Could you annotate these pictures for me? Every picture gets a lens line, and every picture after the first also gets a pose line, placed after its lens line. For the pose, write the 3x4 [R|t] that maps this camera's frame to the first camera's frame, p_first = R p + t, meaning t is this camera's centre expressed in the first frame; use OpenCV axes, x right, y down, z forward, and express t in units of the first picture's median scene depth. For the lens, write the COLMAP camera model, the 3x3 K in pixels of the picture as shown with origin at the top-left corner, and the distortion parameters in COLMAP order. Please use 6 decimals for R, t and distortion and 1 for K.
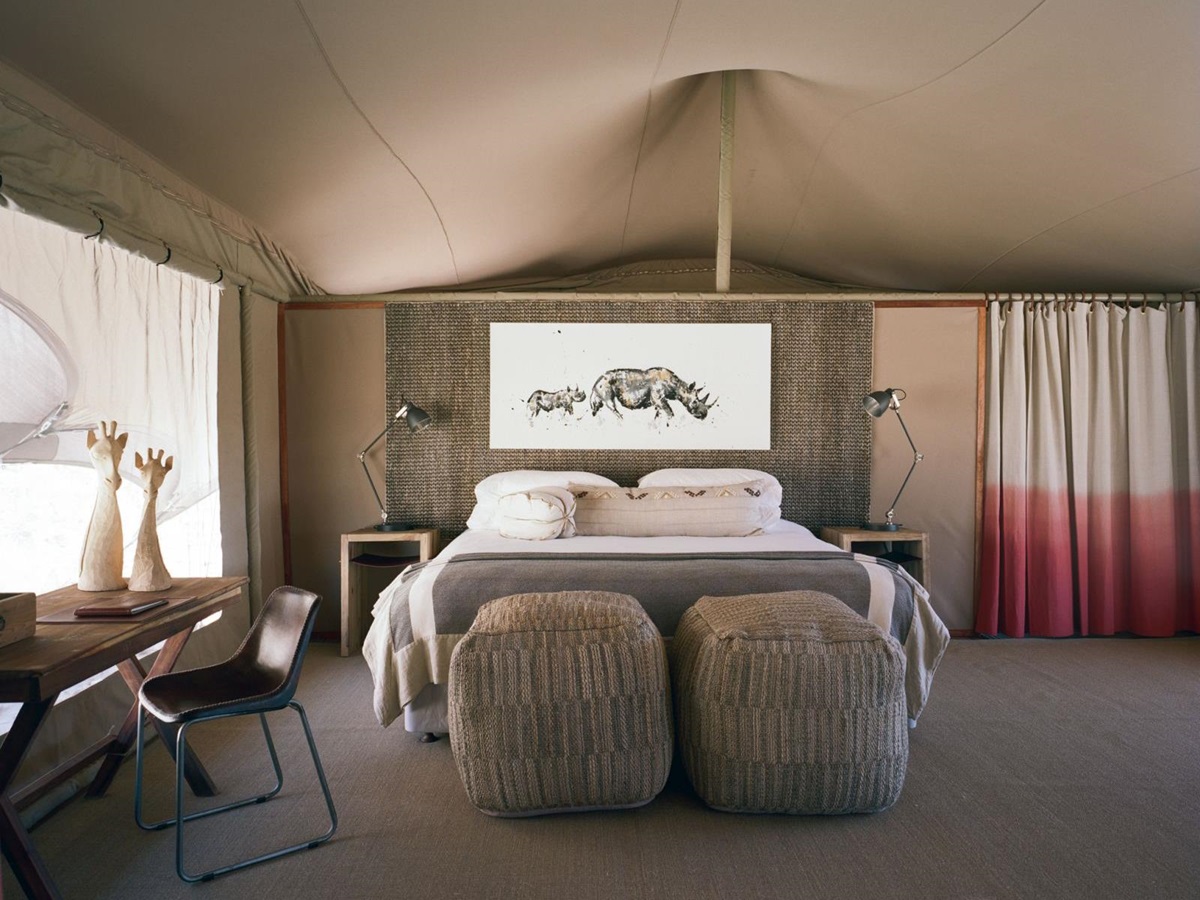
lens RADIAL K [[909.8, 0, 600.0], [0, 909.8, 450.0], [0, 0, 1]] dist [-0.005730, 0.000077]
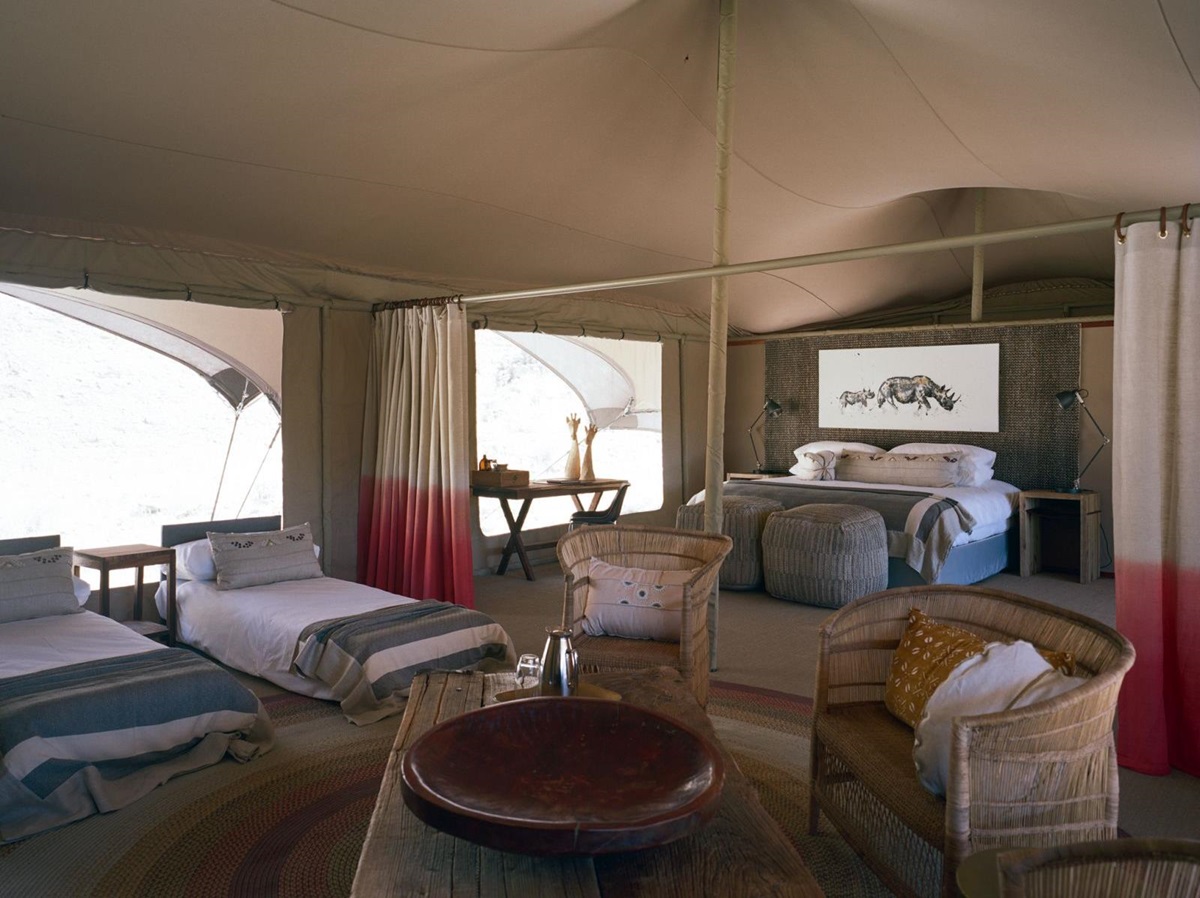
lens RADIAL K [[909.8, 0, 600.0], [0, 909.8, 449.0], [0, 0, 1]] dist [-0.005730, 0.000077]
pose [[0.743117, 0.035788, -0.668203, 0.677211], [-0.019134, 0.999297, 0.032241, -0.007904], [0.668887, -0.011173, 0.743280, -0.470705]]
